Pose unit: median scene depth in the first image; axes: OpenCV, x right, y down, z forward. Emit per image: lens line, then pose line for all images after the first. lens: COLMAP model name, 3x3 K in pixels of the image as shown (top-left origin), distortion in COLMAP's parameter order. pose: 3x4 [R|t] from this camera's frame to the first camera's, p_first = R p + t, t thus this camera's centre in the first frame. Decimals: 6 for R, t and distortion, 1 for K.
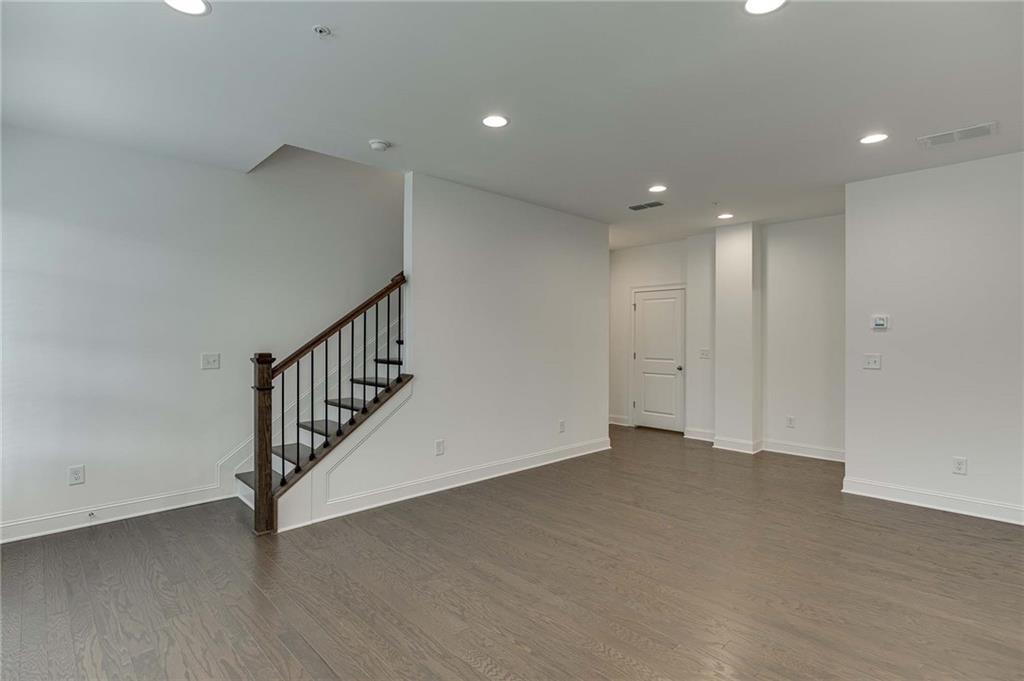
lens RADIAL K [[502.0, 0, 513.1], [0, 502.0, 334.5], [0, 0, 1]] dist [0.036881, 0.000095]
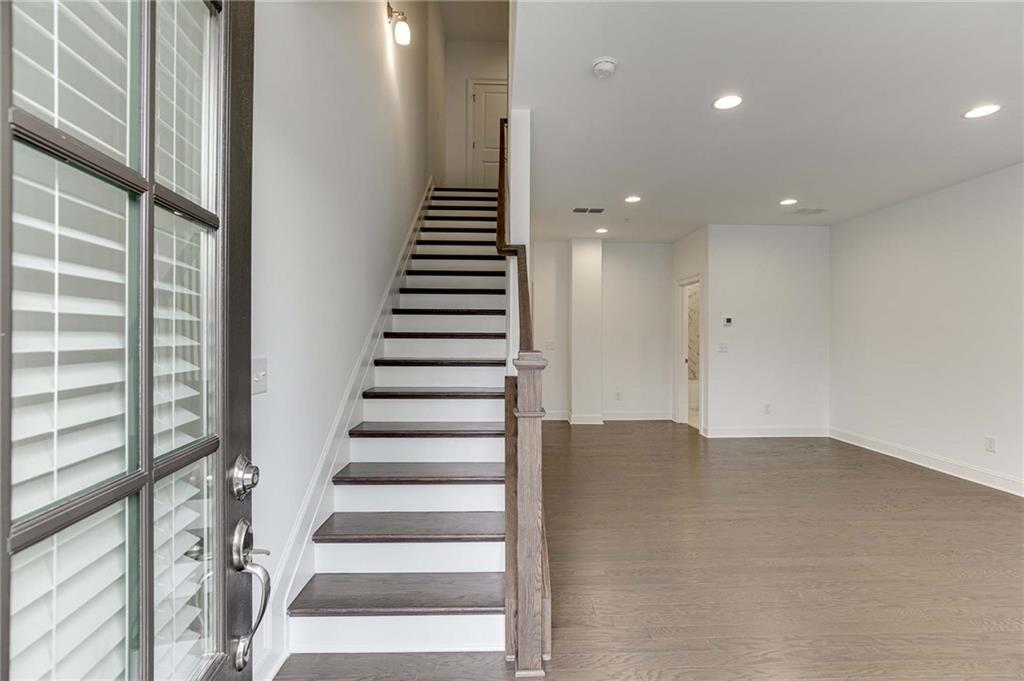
lens RADIAL K [[464.4, 0, 514.5], [0, 464.4, 337.6], [0, 0, 1]] dist [0.001186, 0.000533]
pose [[0.672986, -0.005044, 0.739638, -0.871776], [0.004591, 0.999986, 0.002642, 0.026689], [-0.739641, 0.001617, 0.673000, 0.658357]]
